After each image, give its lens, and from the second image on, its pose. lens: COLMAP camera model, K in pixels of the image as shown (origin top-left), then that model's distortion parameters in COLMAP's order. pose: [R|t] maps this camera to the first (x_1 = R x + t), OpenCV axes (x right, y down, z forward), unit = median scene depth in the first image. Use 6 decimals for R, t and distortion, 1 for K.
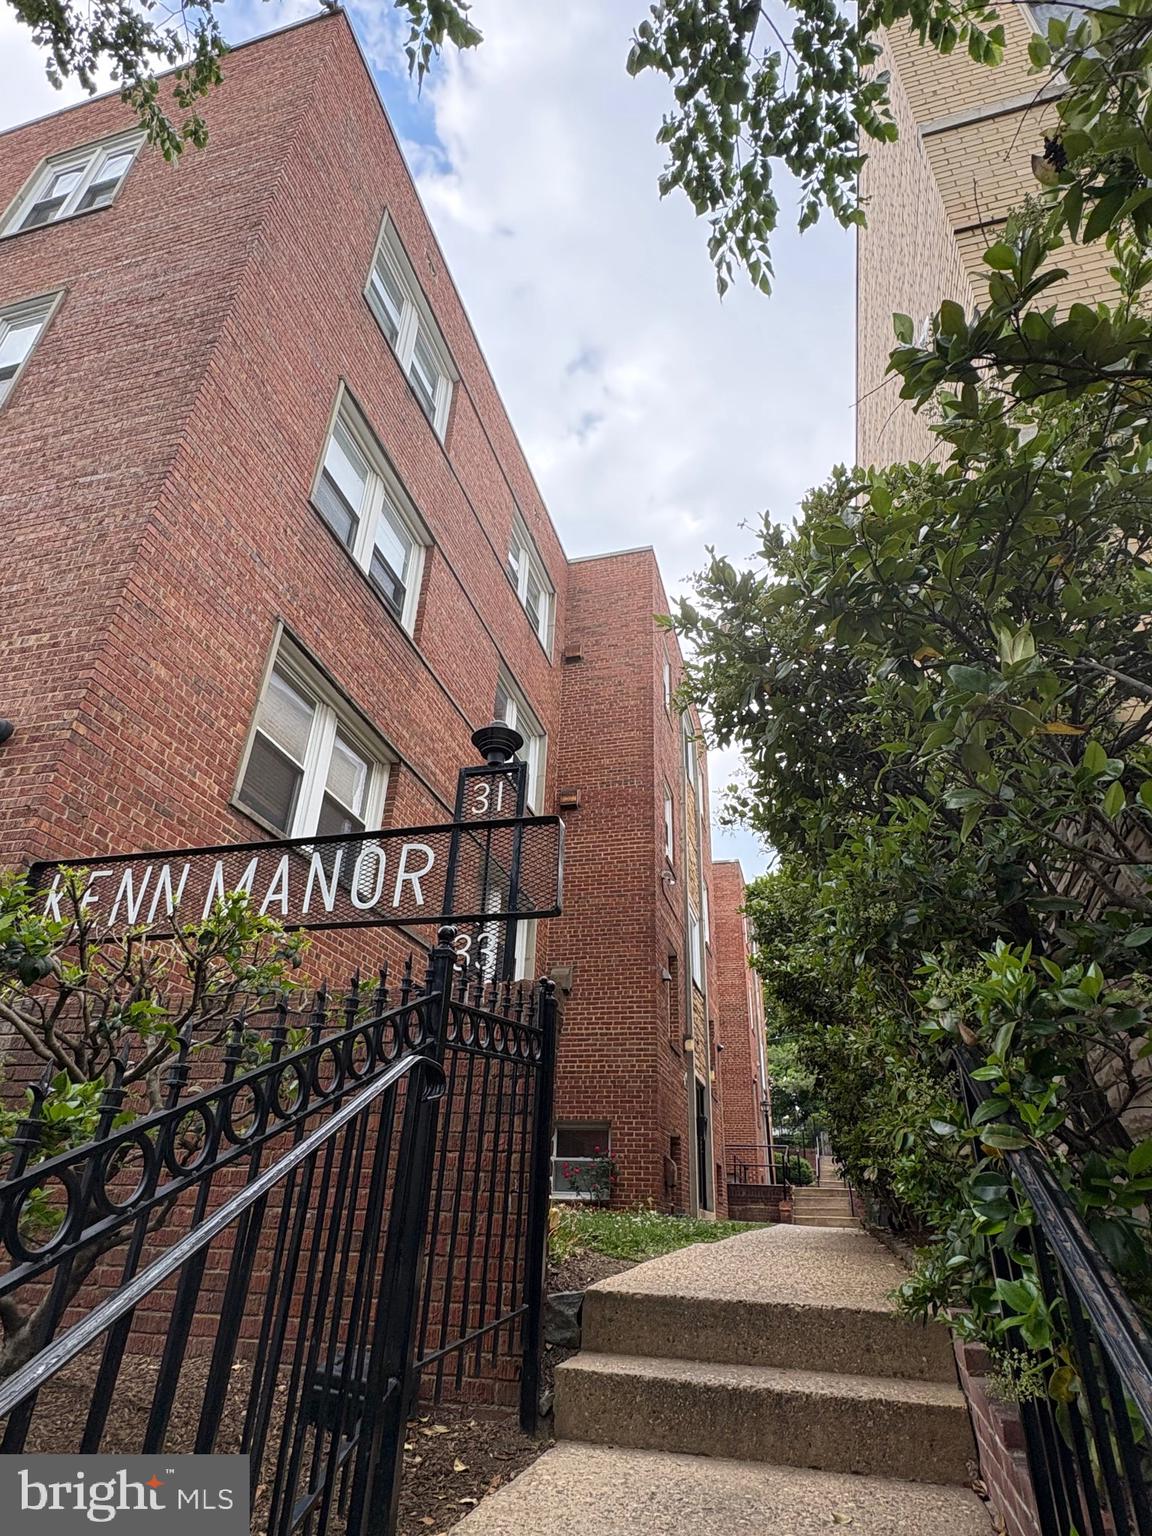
lens RADIAL K [[861.5, 0, 579.8], [0, 861.5, 768.3], [0, 0, 1]] dist [0.000175, 0.001432]
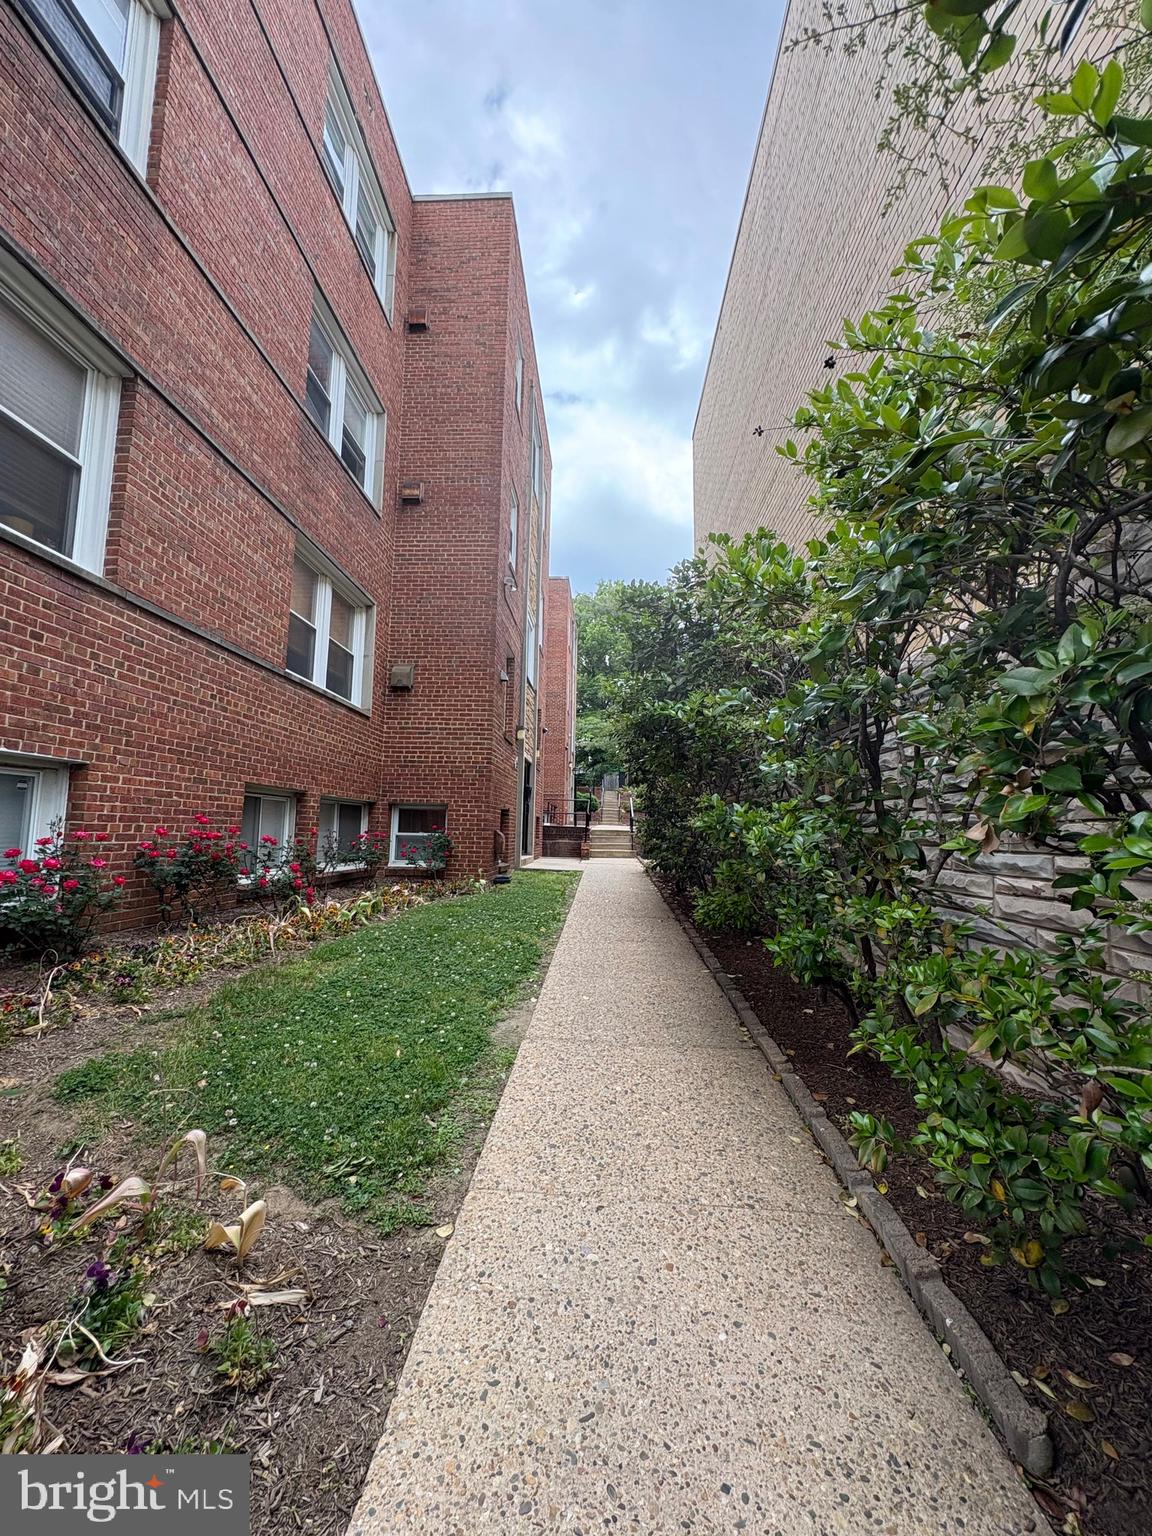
lens RADIAL K [[612.9, 0, 576.0], [0, 612.9, 768.0], [0, 0, 1]] dist [-0.000977, -0.000151]
pose [[0.976976, 0.009200, 0.213153, 0.046487], [-0.092775, 0.917987, 0.385606, 0.072869], [-0.192124, -0.396503, 0.897705, 0.443290]]
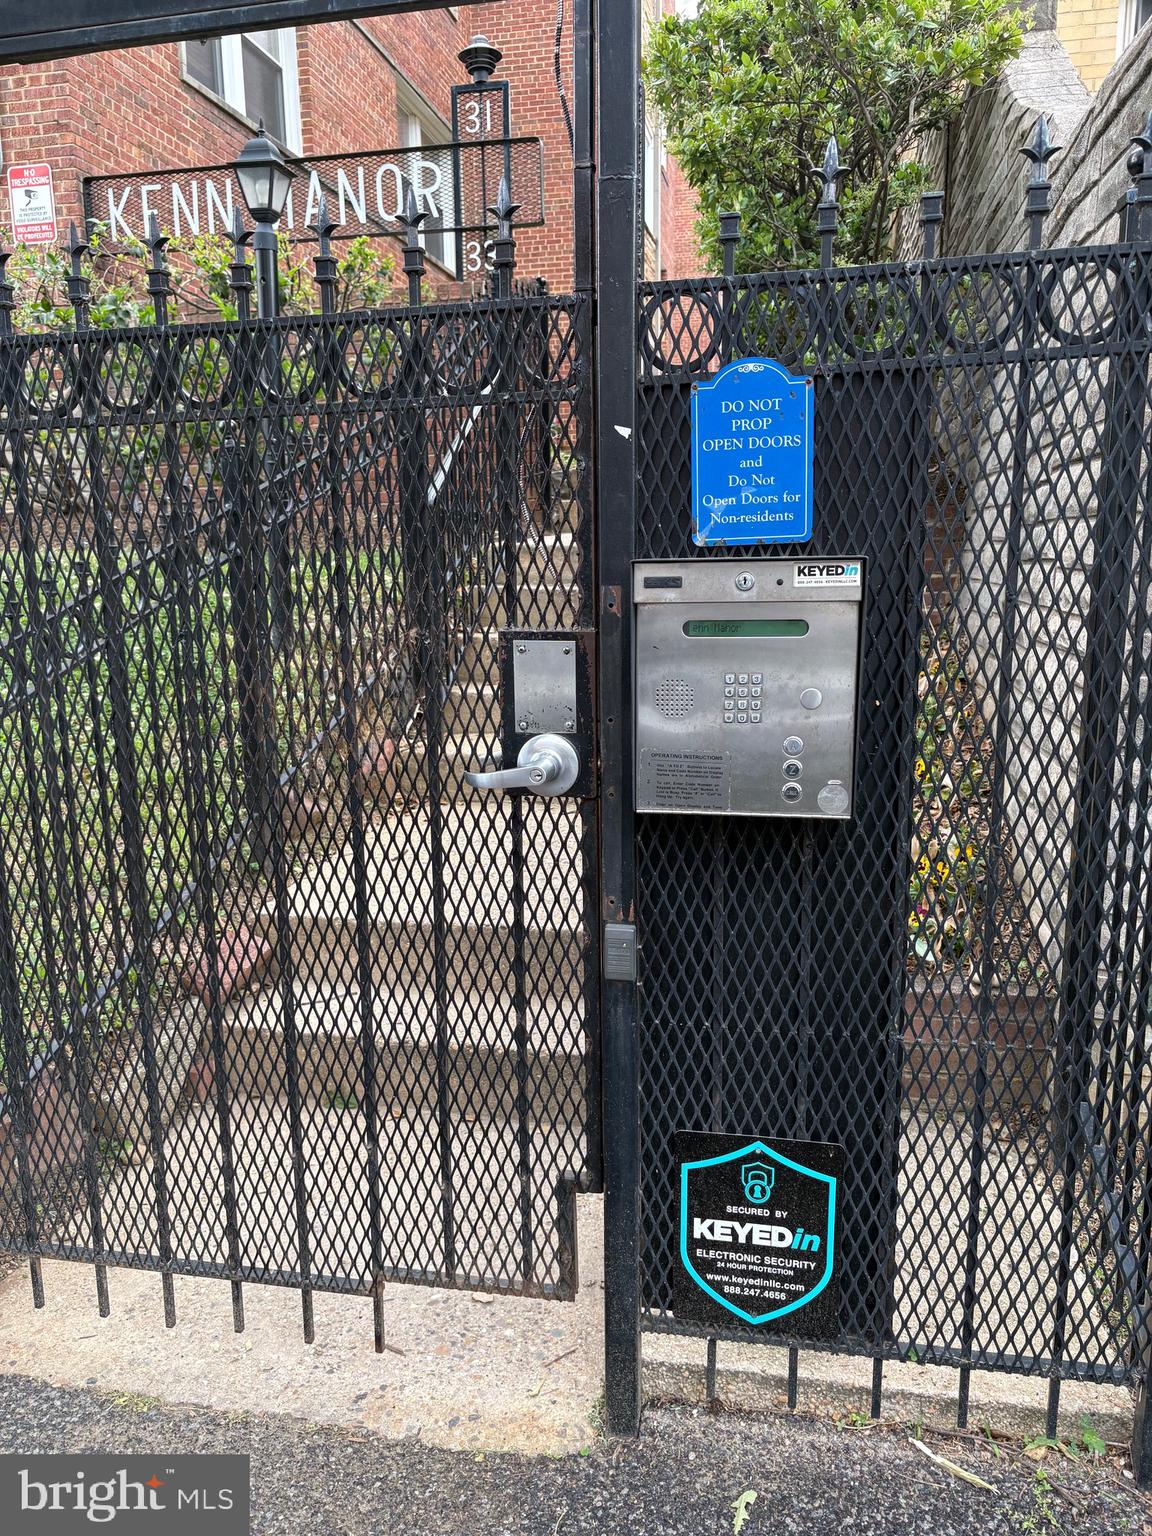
lens RADIAL K [[1159.5, 0, 573.8], [0, 1159.5, 794.5], [0, 0, 1]] dist [0.062206, -0.075694]
pose [[0.996890, -0.060227, 0.050819, -0.063499], [0.012313, 0.756019, 0.654434, -0.182294], [-0.077835, -0.651773, 0.754410, -0.499408]]
